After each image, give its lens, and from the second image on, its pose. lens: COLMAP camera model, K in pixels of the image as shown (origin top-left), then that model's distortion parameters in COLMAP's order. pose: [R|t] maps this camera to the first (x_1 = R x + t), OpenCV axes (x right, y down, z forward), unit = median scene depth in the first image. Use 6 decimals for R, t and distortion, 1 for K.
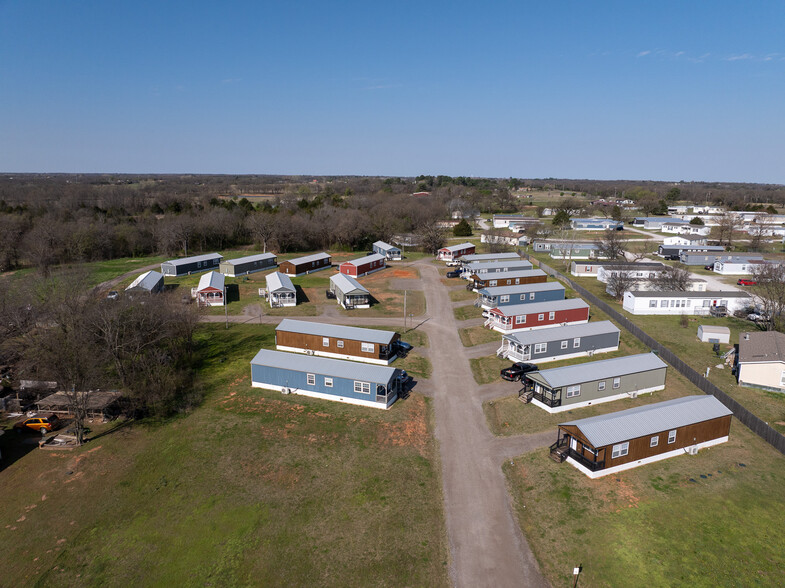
lens RADIAL K [[551.7, 0, 395.1], [0, 551.7, 294.4], [0, 0, 1]] dist [-0.045967, 0.014738]
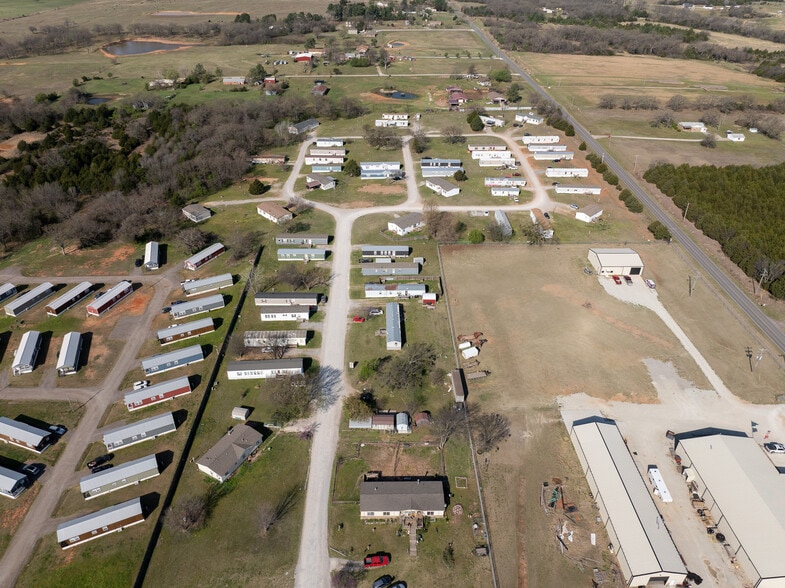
lens RADIAL K [[556.2, 0, 392.5], [0, 556.2, 294.0], [0, 0, 1]] dist [-0.033635, -0.001116]
pose [[0.998946, -0.027056, 0.037074, 1.368483], [0.011578, 0.930196, 0.366881, -1.275135], [-0.044412, -0.366065, 0.929529, -0.771958]]
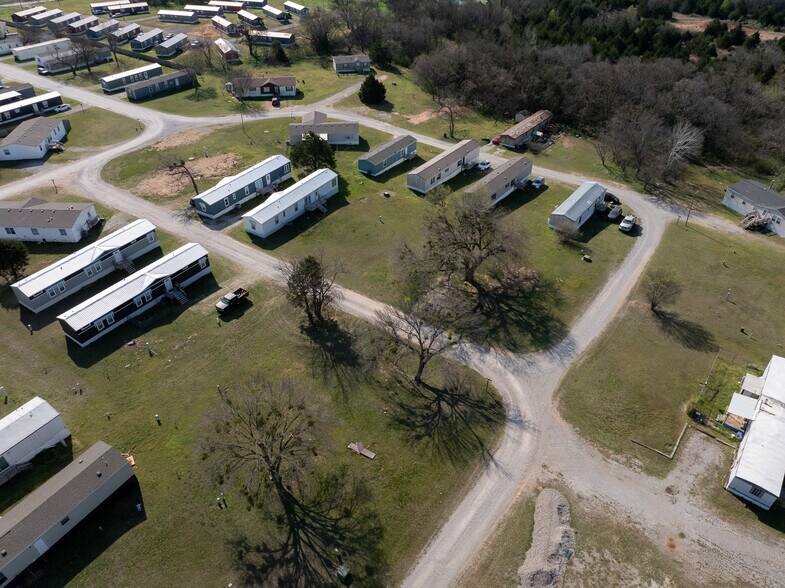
lens RADIAL K [[551.7, 0, 395.1], [0, 551.7, 294.4], [0, 0, 1]] dist [-0.045967, 0.014738]
pose [[-0.563137, 0.505674, -0.653583, 2.472980], [-0.168822, 0.703834, 0.690012, -1.515925], [0.808935, 0.498911, -0.310986, 5.016037]]
